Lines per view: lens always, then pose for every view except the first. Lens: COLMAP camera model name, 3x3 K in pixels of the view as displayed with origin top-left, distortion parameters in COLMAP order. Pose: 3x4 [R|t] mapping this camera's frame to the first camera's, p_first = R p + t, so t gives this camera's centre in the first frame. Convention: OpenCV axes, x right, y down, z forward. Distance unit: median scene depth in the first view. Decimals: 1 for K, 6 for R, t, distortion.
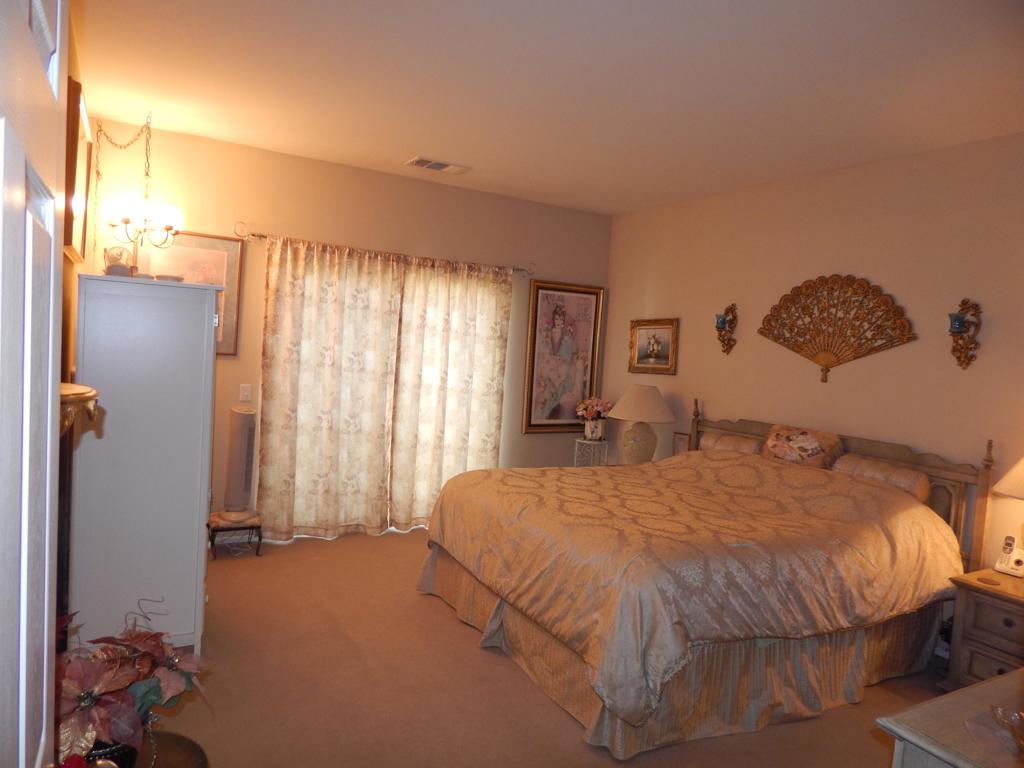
lens RADIAL K [[678.5, 0, 513.0], [0, 678.5, 377.4], [0, 0, 1]] dist [0.005421, -0.010584]
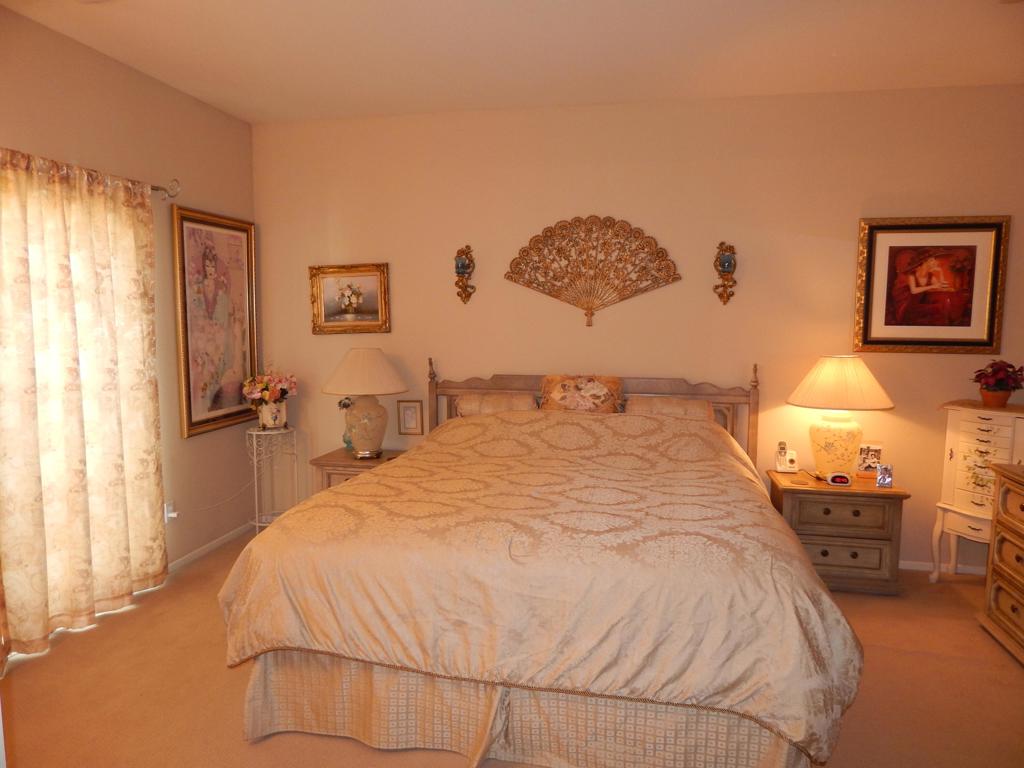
lens RADIAL K [[678.5, 0, 512.4], [0, 678.5, 377.4], [0, 0, 1]] dist [0.005421, -0.010584]
pose [[0.664628, -0.128746, 0.735999, -0.344446], [0.074794, 0.991559, 0.105909, -0.031556], [-0.743422, -0.015342, 0.668647, 0.419253]]
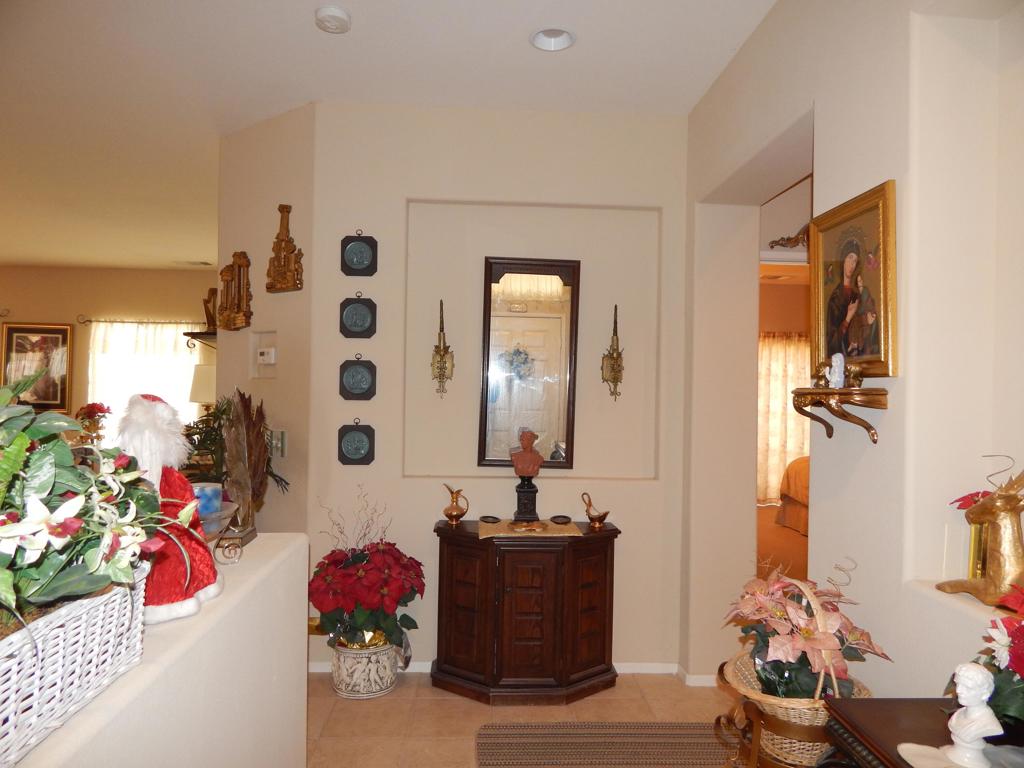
lens RADIAL K [[678.5, 0, 507.3], [0, 678.5, 373.7], [0, 0, 1]] dist [0.005421, -0.010584]
pose [[0.885364, -0.051901, -0.461992, 0.071138], [0.015716, 0.996522, -0.081833, 0.051540], [0.464632, 0.065191, 0.883101, -0.829015]]
